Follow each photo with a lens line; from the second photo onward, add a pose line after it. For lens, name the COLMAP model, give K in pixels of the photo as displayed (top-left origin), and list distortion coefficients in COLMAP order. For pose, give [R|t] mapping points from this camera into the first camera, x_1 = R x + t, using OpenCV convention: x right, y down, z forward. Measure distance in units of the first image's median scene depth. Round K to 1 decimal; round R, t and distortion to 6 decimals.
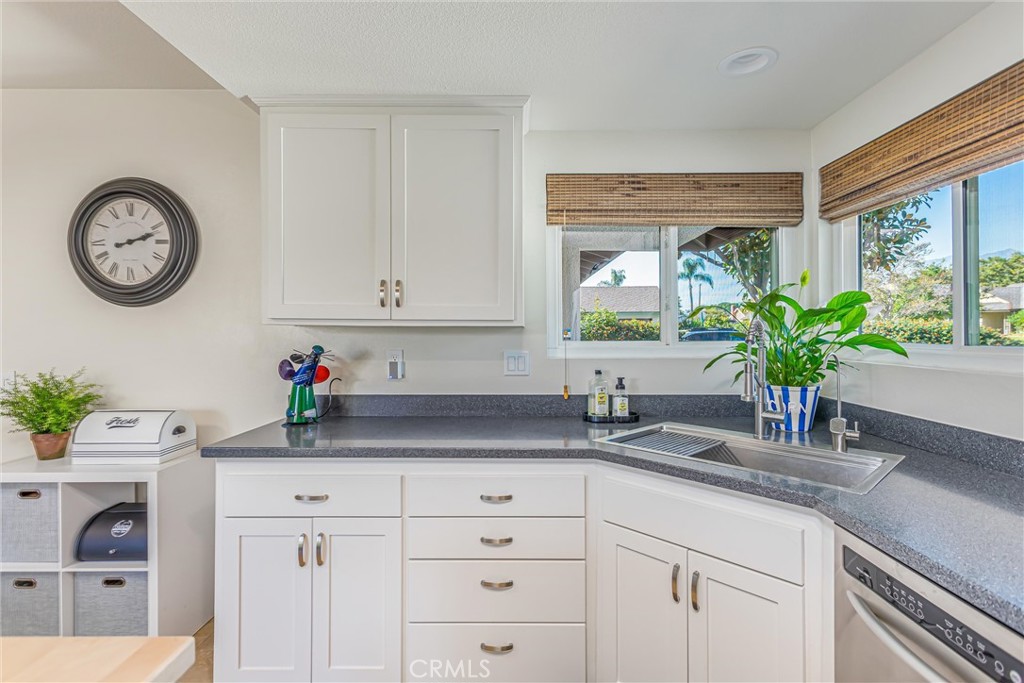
lens RADIAL K [[498.7, 0, 509.0], [0, 498.7, 335.8], [0, 0, 1]] dist [0.014937, -0.000639]
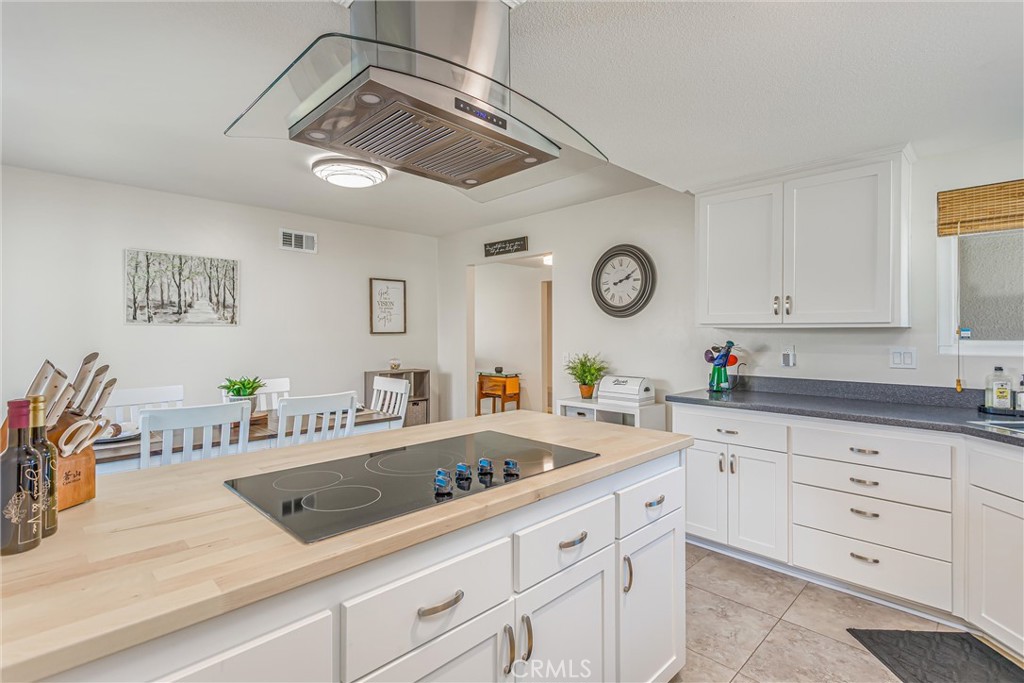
lens RADIAL K [[498.7, 0, 509.0], [0, 498.7, 335.8], [0, 0, 1]] dist [0.014937, -0.000639]
pose [[0.719540, 0.002565, -0.694447, 0.184249], [-0.003862, 0.999992, -0.000307, 0.006525], [0.694441, 0.002903, 0.719544, -0.542775]]
